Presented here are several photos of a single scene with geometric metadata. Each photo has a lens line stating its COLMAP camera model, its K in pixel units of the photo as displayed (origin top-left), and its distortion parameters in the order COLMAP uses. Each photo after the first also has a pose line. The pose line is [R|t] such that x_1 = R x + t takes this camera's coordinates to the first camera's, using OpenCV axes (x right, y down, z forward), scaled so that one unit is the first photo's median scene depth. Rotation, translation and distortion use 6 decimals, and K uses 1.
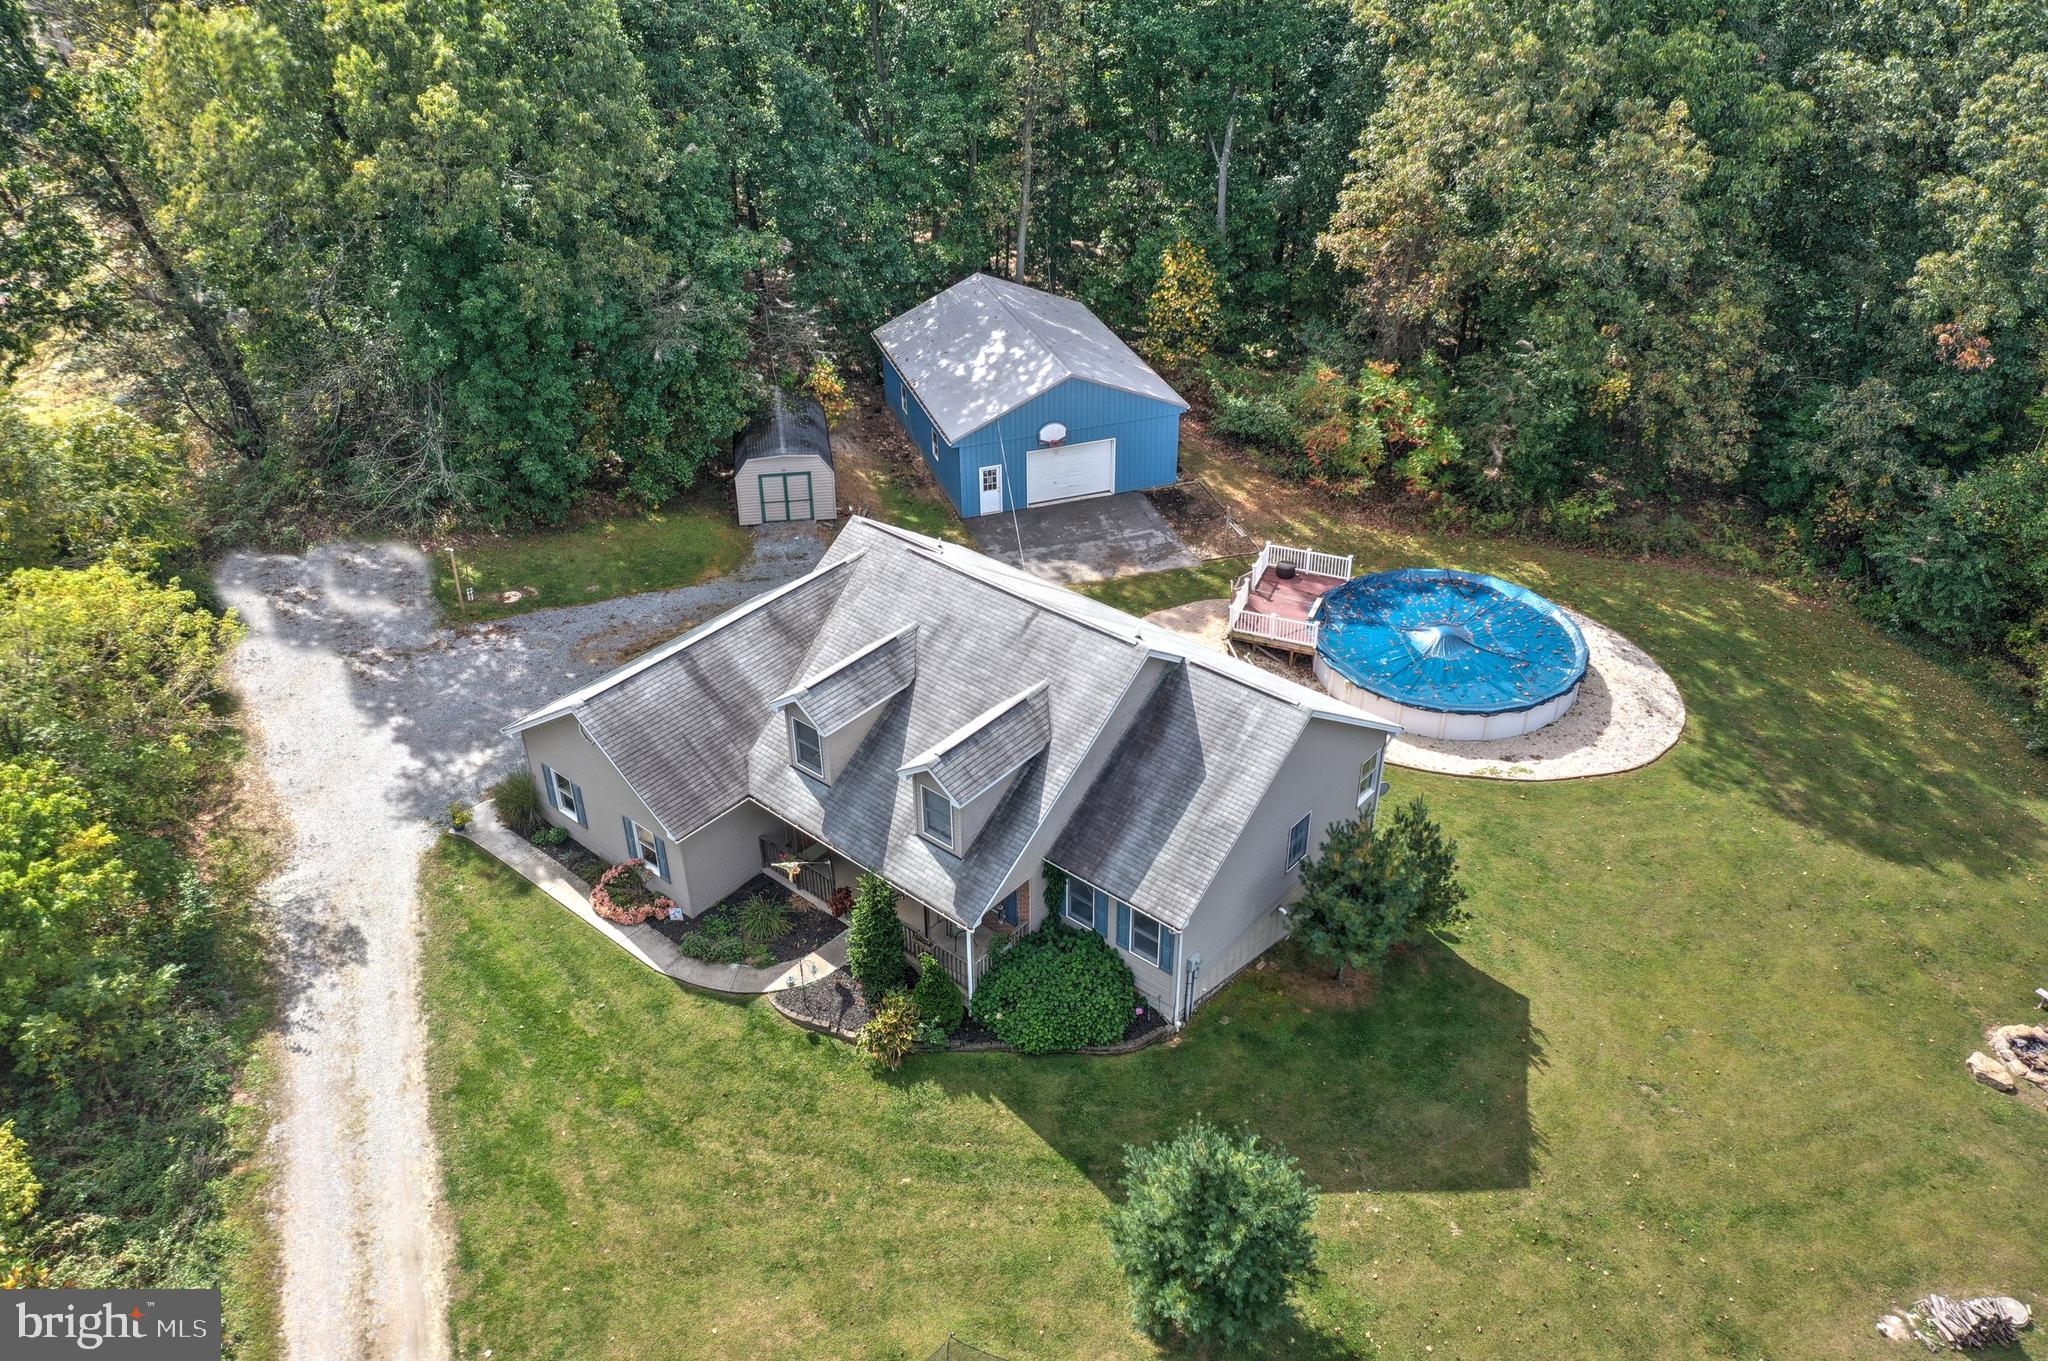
lens RADIAL K [[1692.8, 0, 974.7], [0, 1692.8, 679.6], [0, 0, 1]] dist [0.001228, -0.004666]
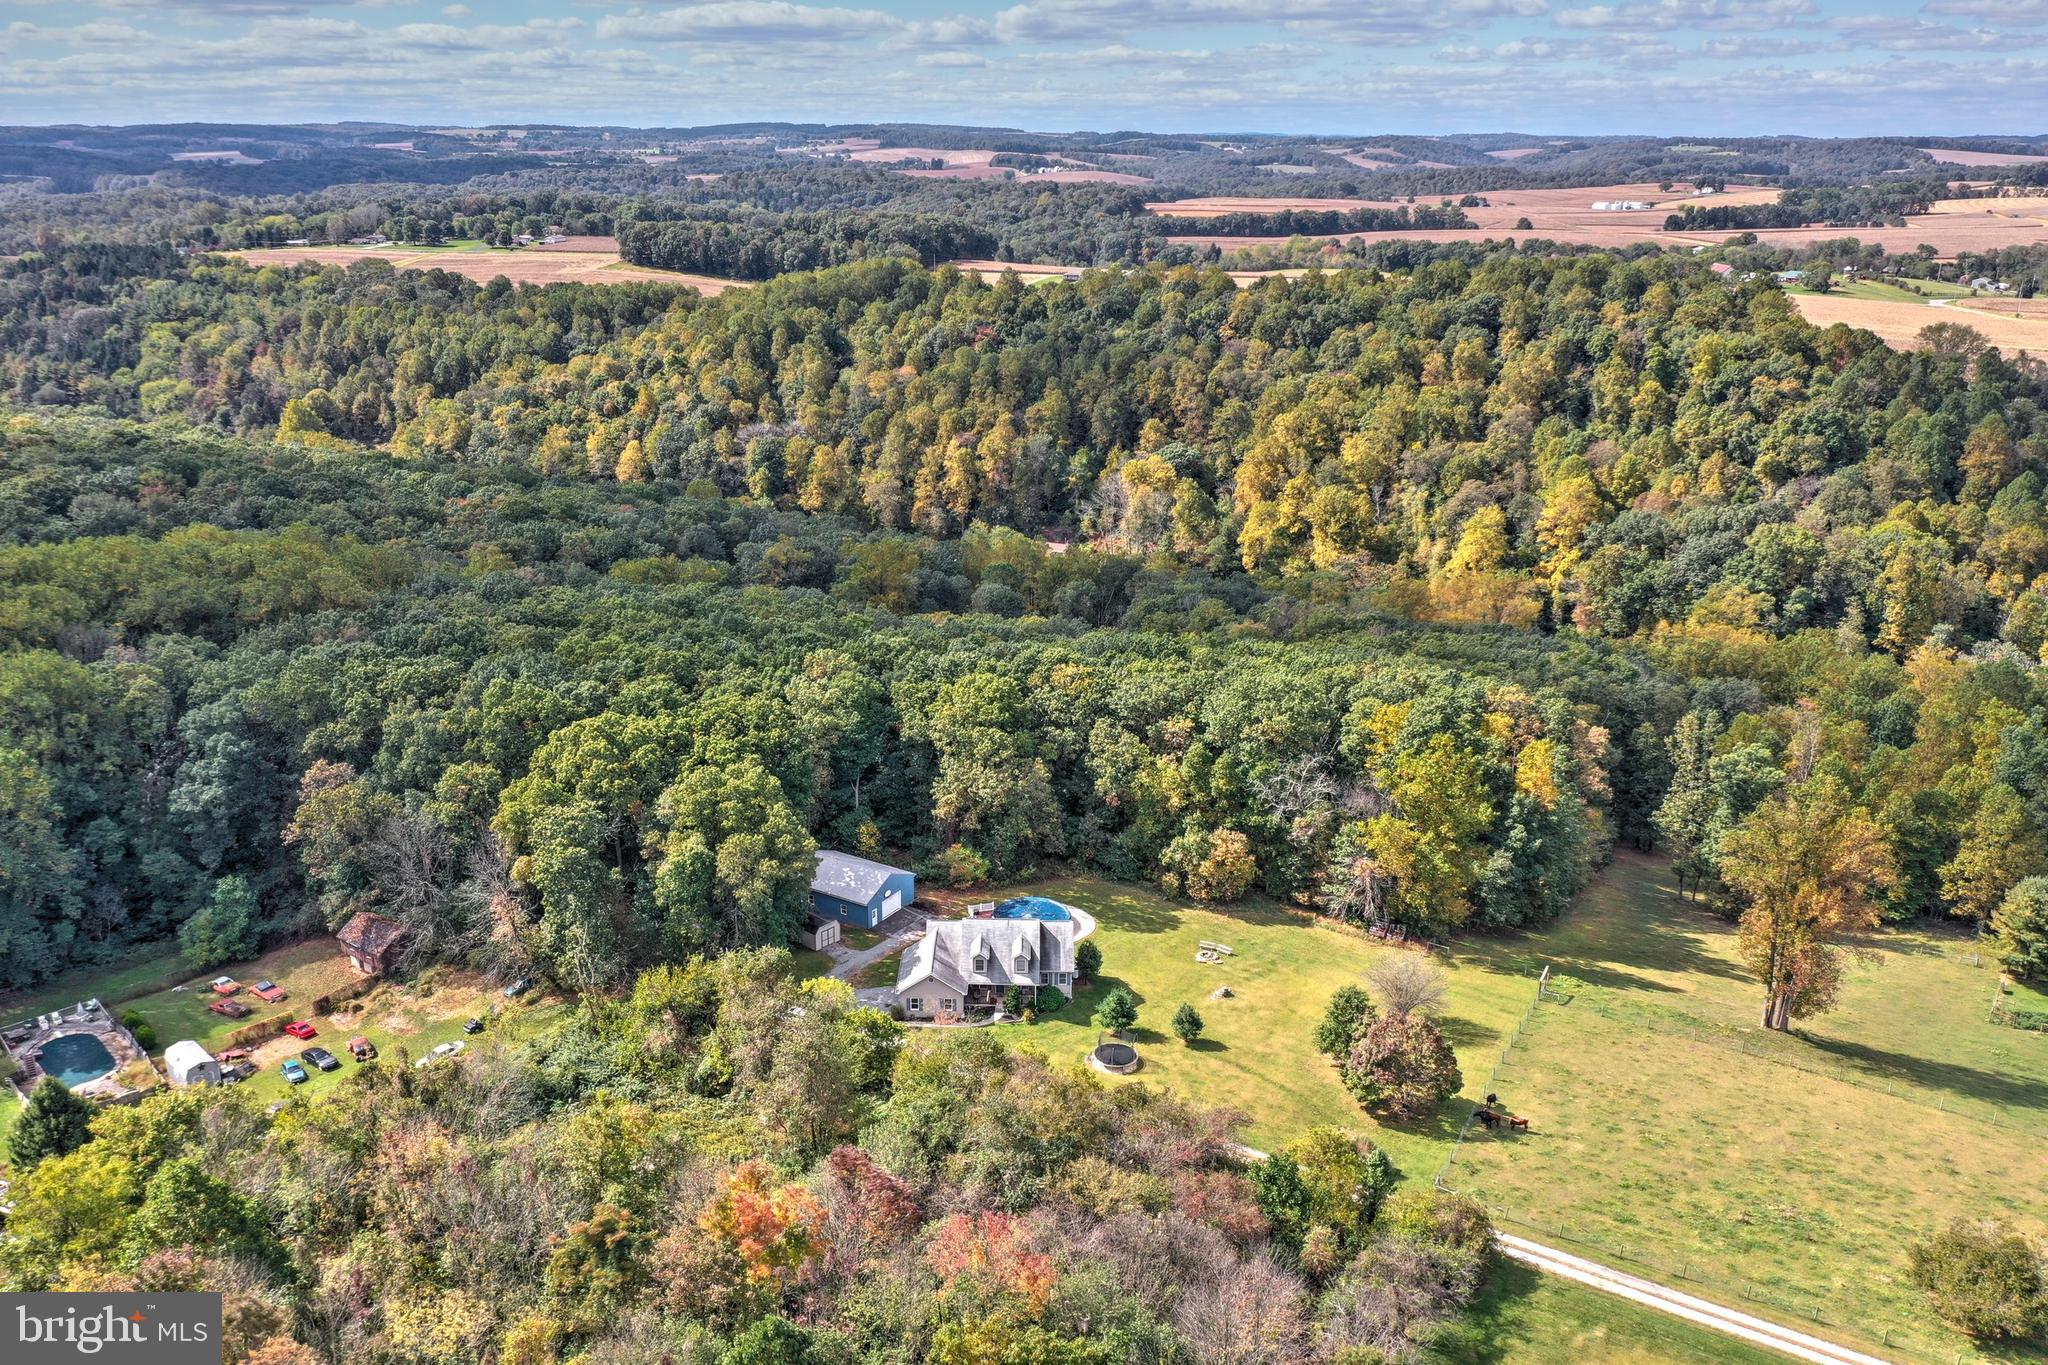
lens RADIAL K [[1662.1, 0, 1020.8], [0, 1662.1, 624.7], [0, 0, 1]] dist [-0.011892, -0.000582]
pose [[0.773094, -0.167658, 0.611732, -2.424910], [0.337667, 0.925200, -0.173166, 0.008058], [-0.536942, 0.340436, 0.771879, -2.553959]]
